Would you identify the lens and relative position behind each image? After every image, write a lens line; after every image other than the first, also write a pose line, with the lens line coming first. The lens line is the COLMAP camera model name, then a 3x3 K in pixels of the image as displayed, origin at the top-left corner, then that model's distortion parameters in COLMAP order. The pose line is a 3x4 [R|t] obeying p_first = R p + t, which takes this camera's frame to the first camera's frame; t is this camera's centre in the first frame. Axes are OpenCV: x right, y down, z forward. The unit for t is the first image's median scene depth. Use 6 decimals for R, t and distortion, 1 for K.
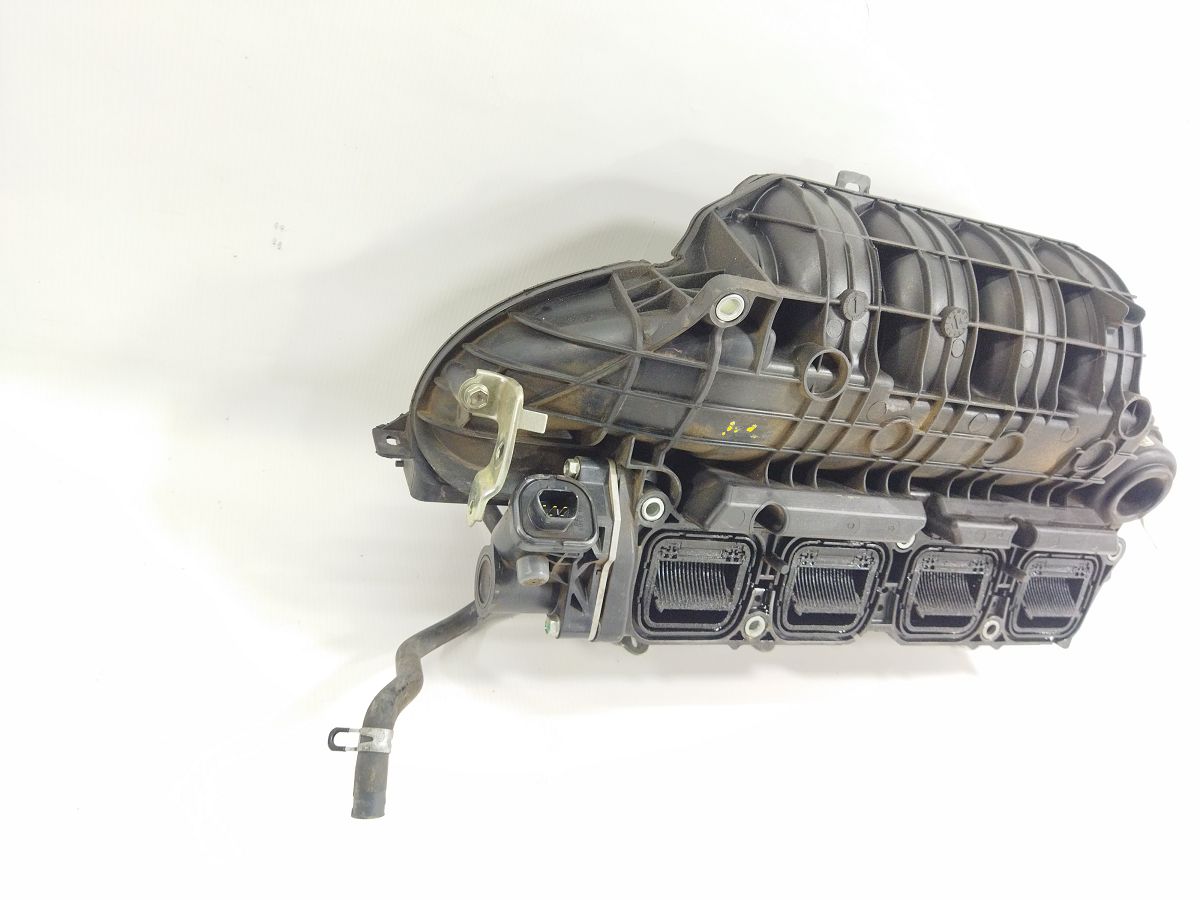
lens RADIAL K [[893.7, 0, 600.0], [0, 893.7, 450.0], [0, 0, 1]] dist [0.063565, -0.175518]
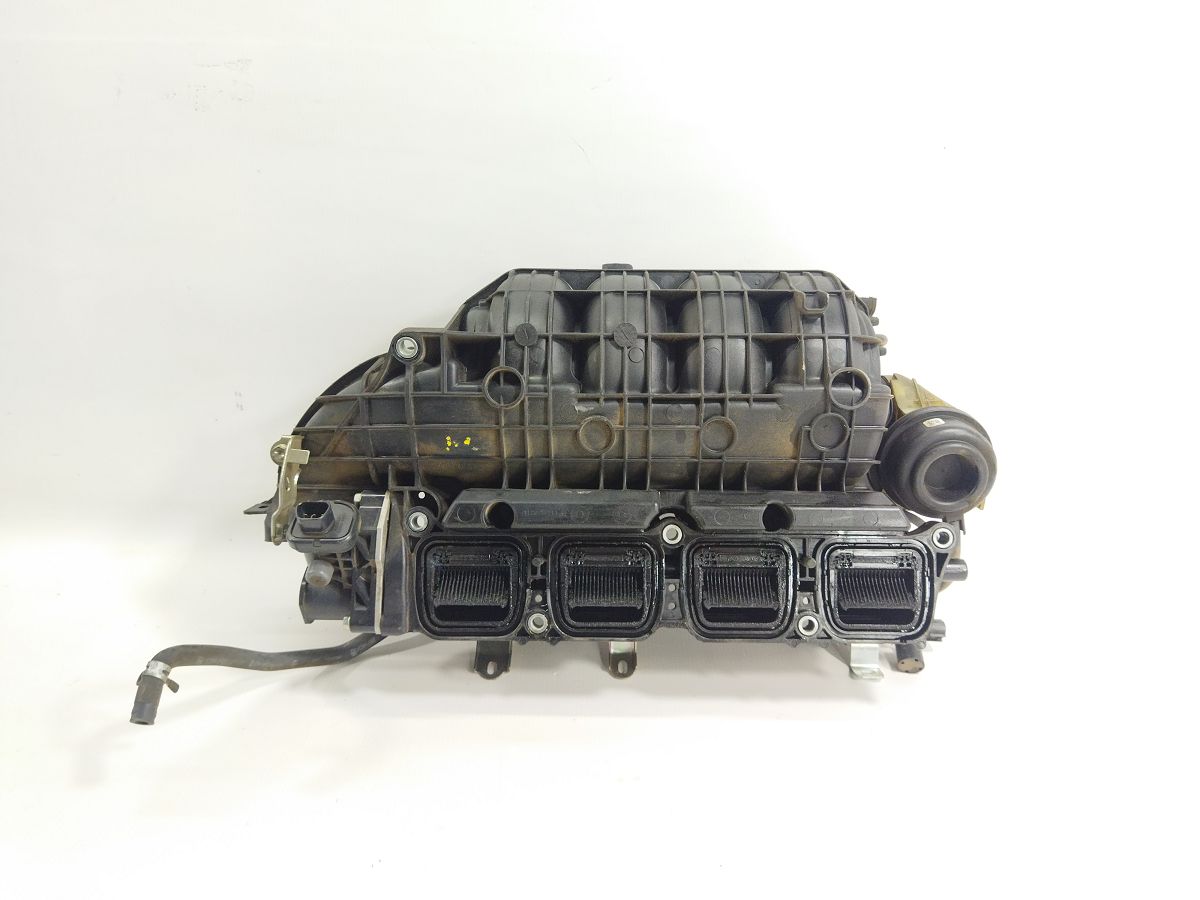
lens RADIAL K [[893.7, 0, 600.0], [0, 893.7, 450.0], [0, 0, 1]] dist [0.063565, -0.175518]
pose [[0.922430, -0.191396, -0.335395, 0.685026], [0.078271, 0.943170, -0.322961, 0.370067], [0.378148, 0.271657, 0.884989, -0.055407]]
